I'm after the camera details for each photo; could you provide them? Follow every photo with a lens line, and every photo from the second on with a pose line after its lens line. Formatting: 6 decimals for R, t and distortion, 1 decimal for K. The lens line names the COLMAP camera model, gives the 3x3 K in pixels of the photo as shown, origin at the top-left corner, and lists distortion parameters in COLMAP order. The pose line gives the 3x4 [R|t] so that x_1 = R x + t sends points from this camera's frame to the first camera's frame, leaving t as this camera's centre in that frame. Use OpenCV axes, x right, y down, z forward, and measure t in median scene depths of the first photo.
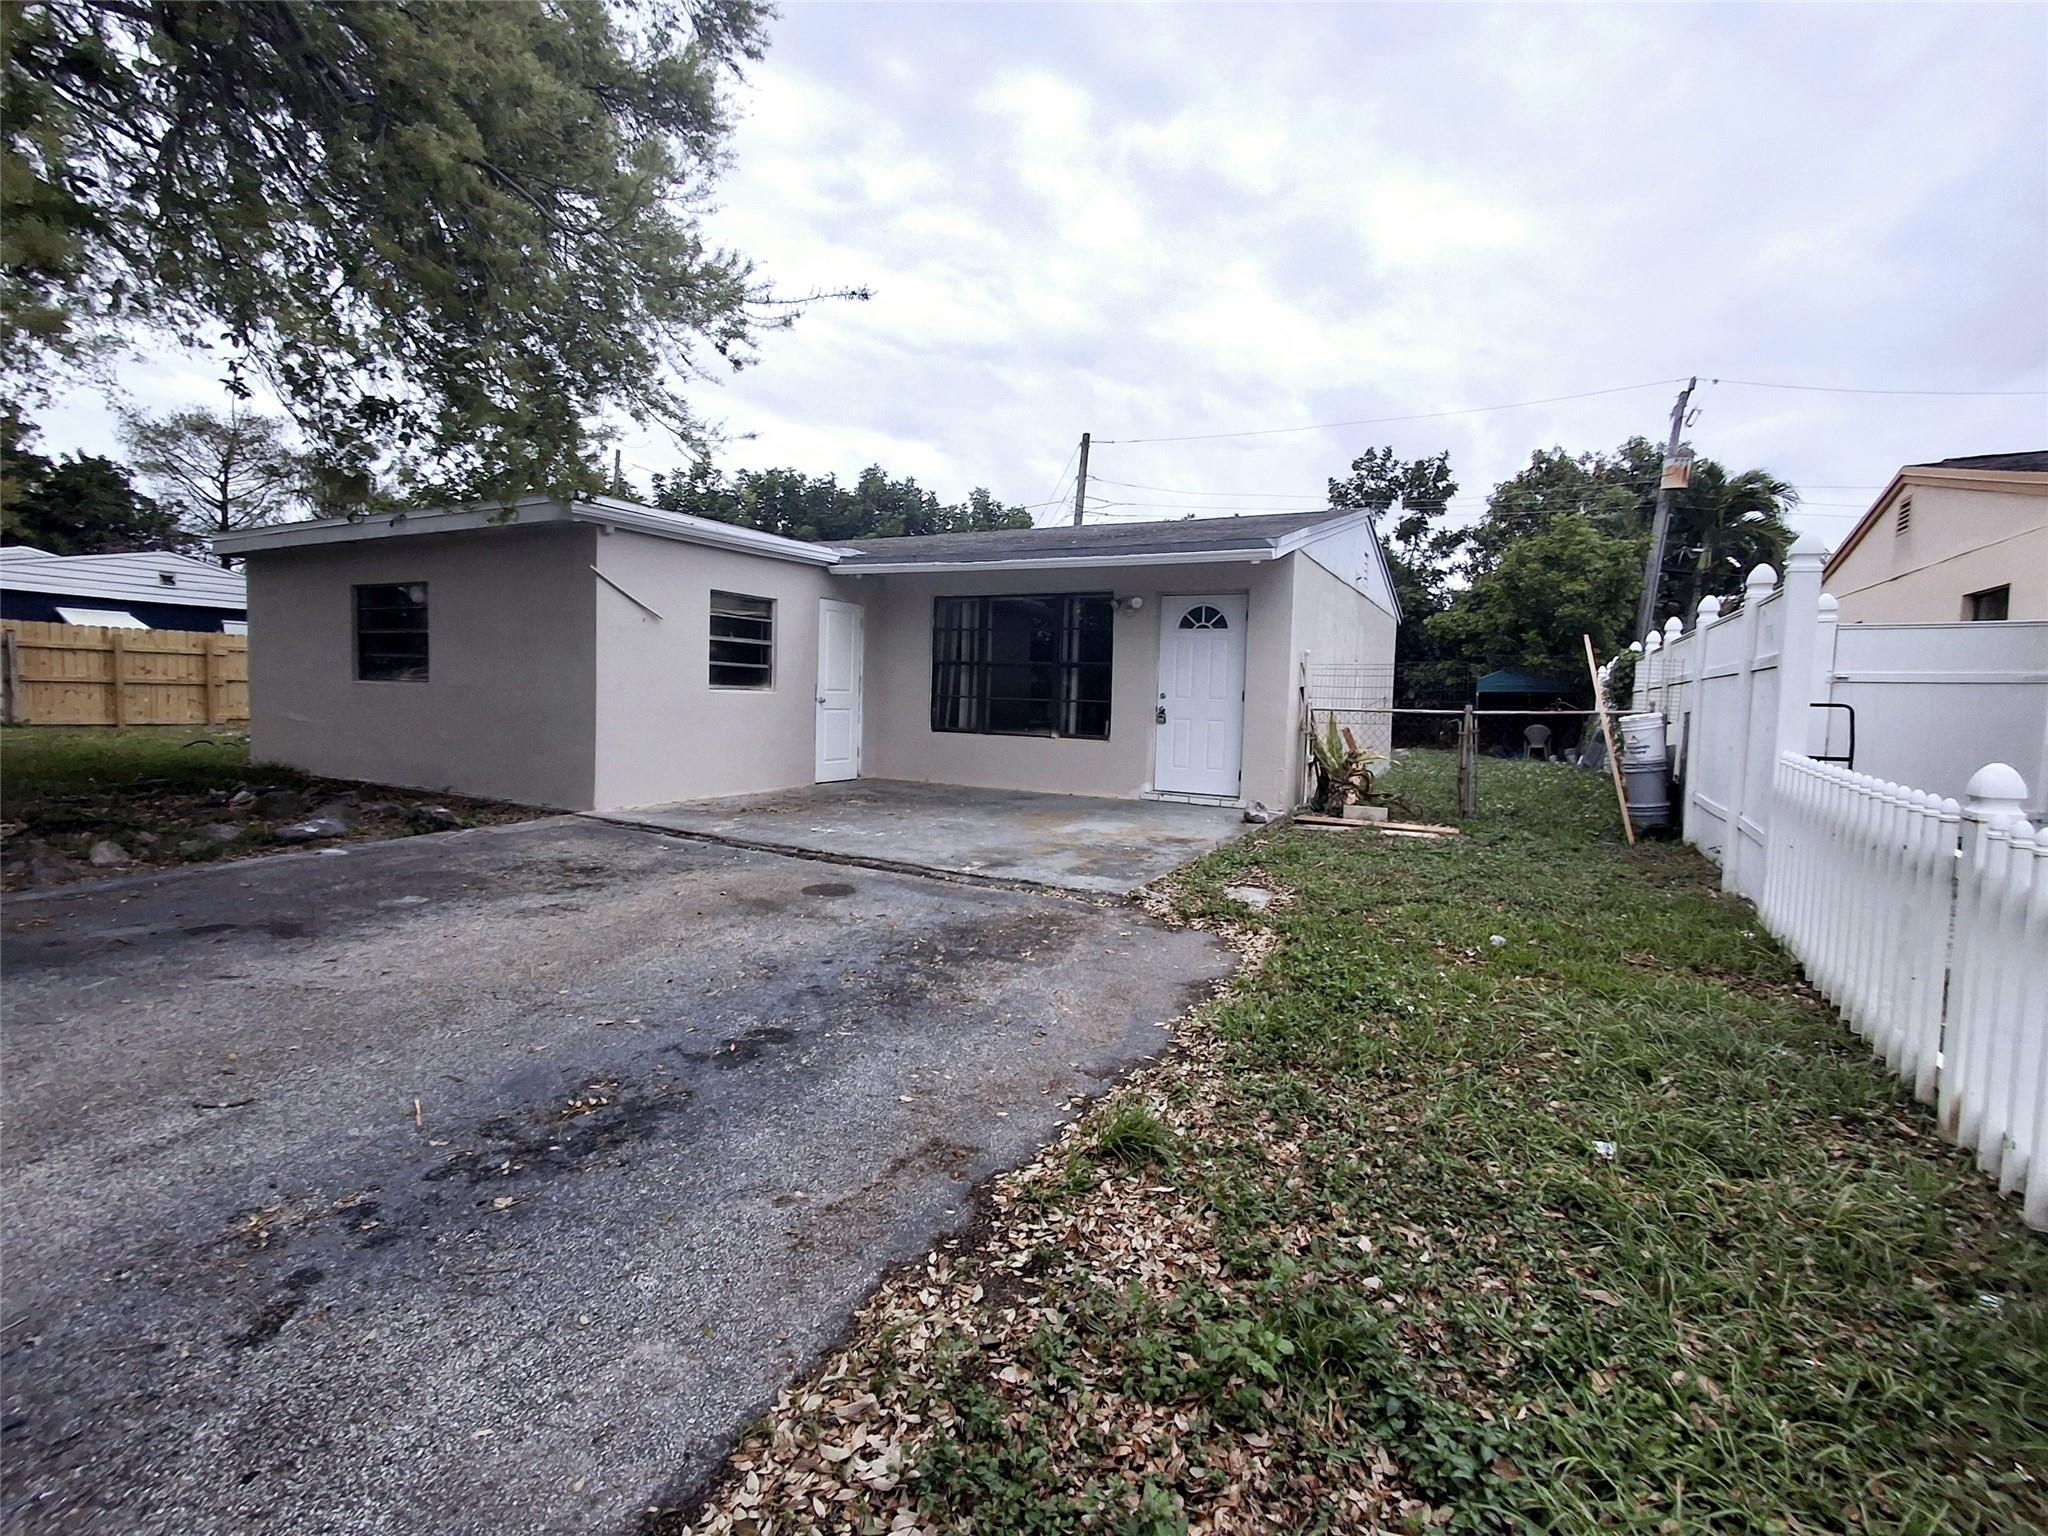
lens RADIAL K [[926.6, 0, 1011.3], [0, 926.6, 752.6], [0, 0, 1]] dist [0.002622, -0.000841]
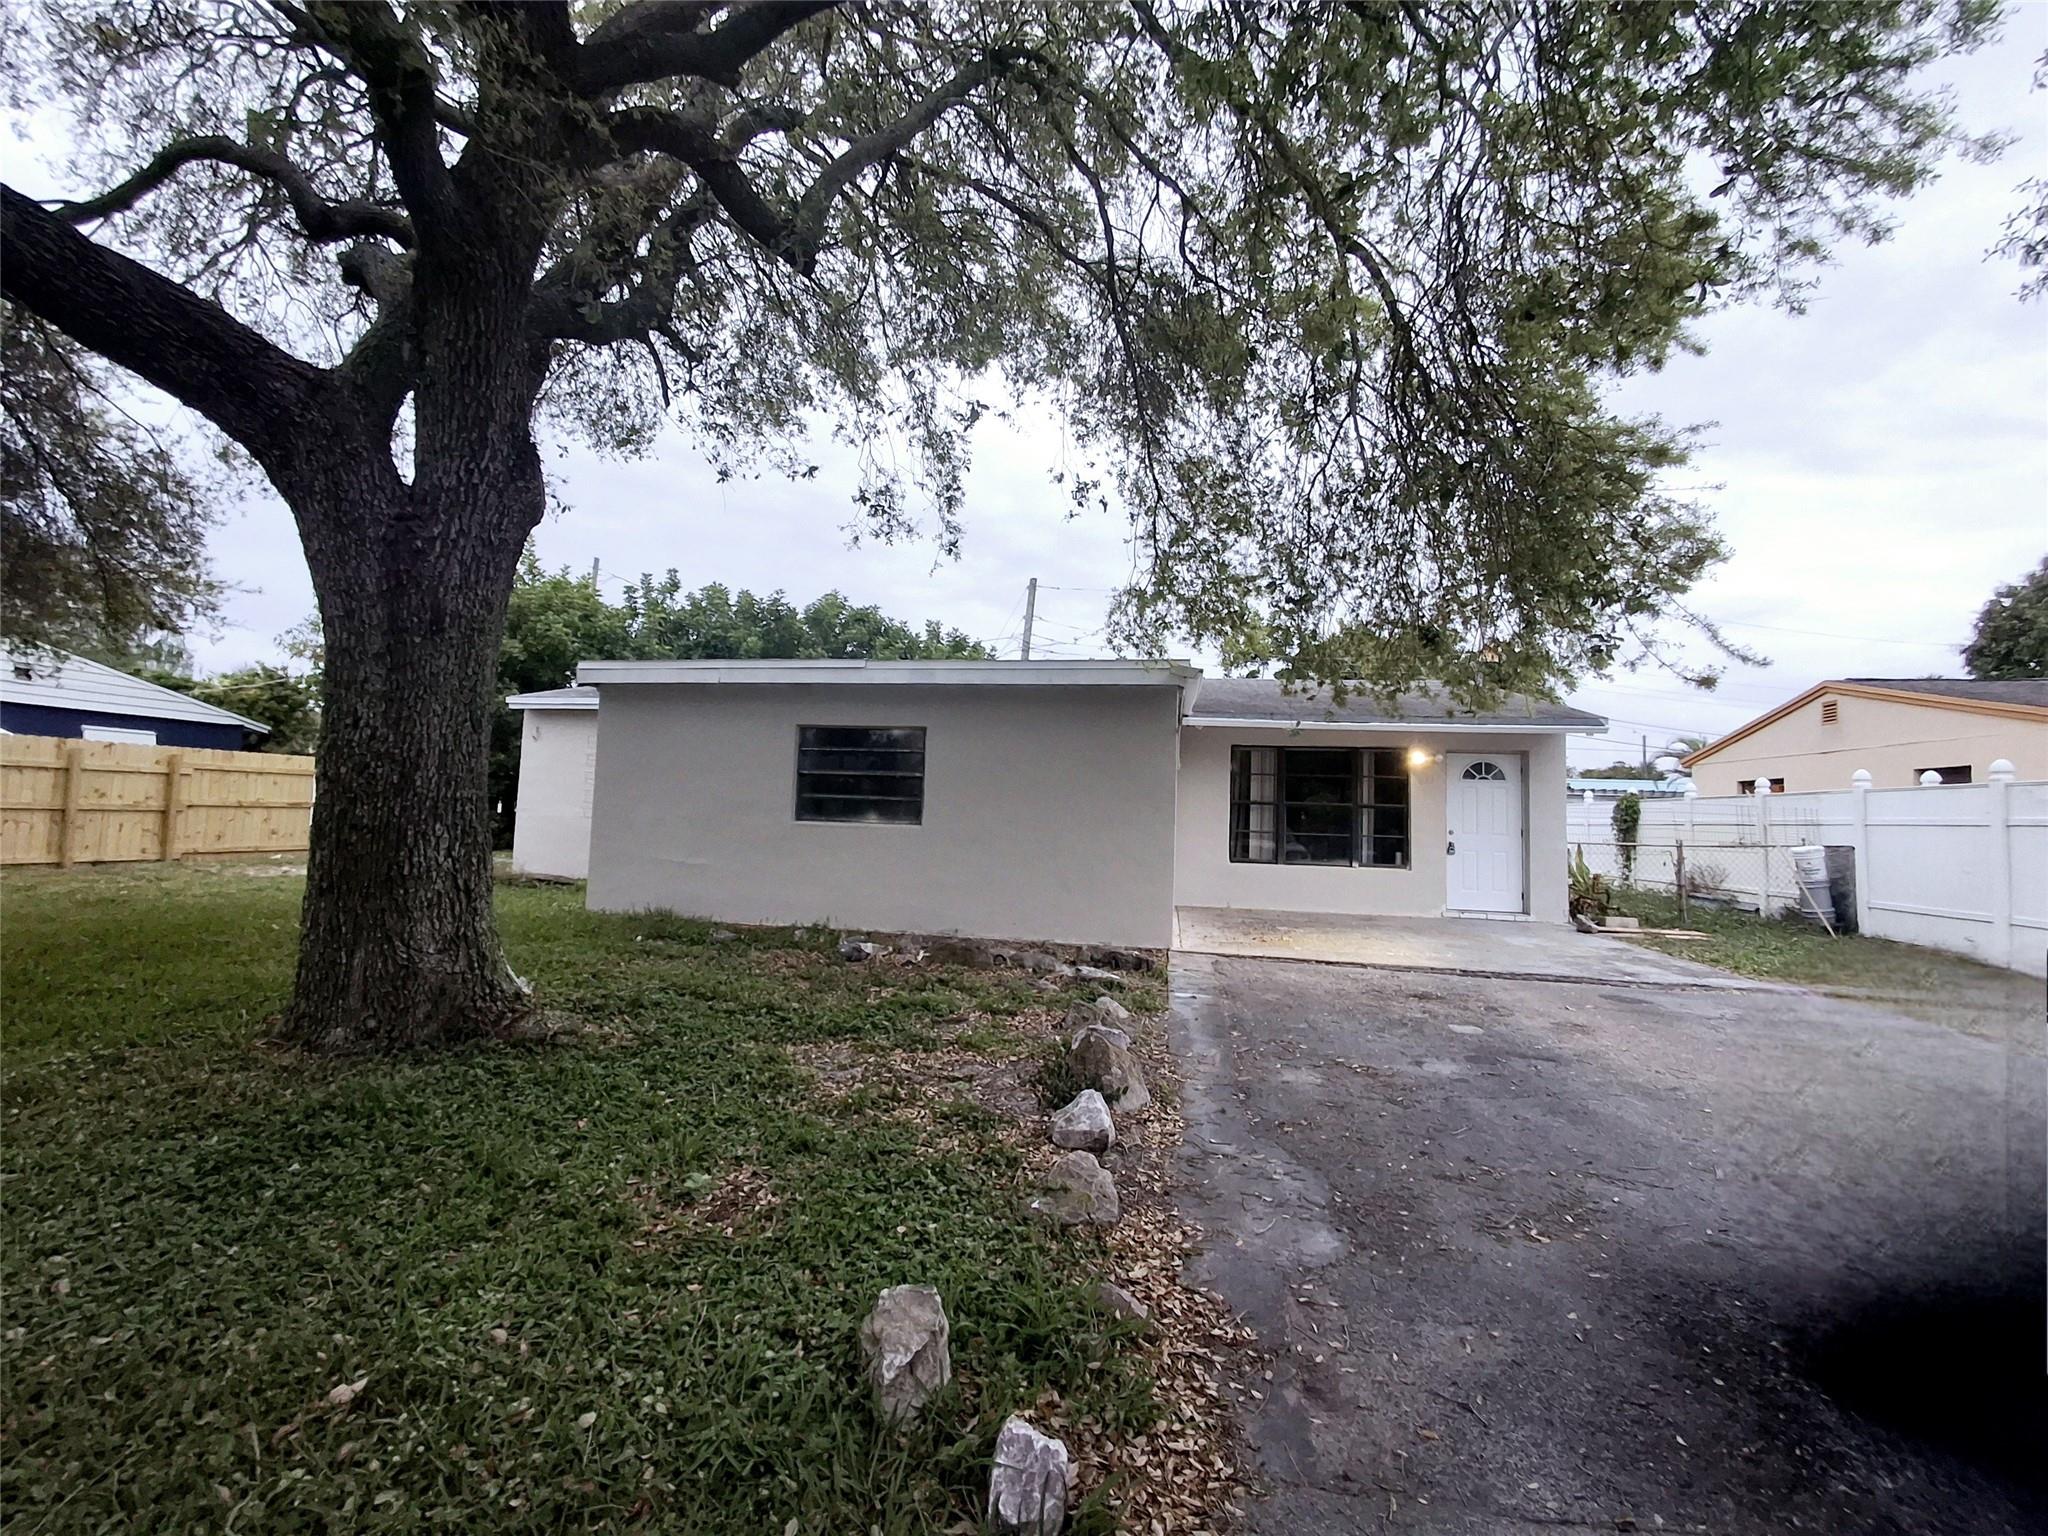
lens RADIAL K [[926.6, 0, 1011.3], [0, 926.6, 752.6], [0, 0, 1]] dist [0.002622, -0.000841]
pose [[0.946892, 0.022200, 0.320783, -0.773752], [0.016491, 0.992948, -0.117398, -0.030065], [-0.321128, 0.116453, 0.939849, 0.004581]]
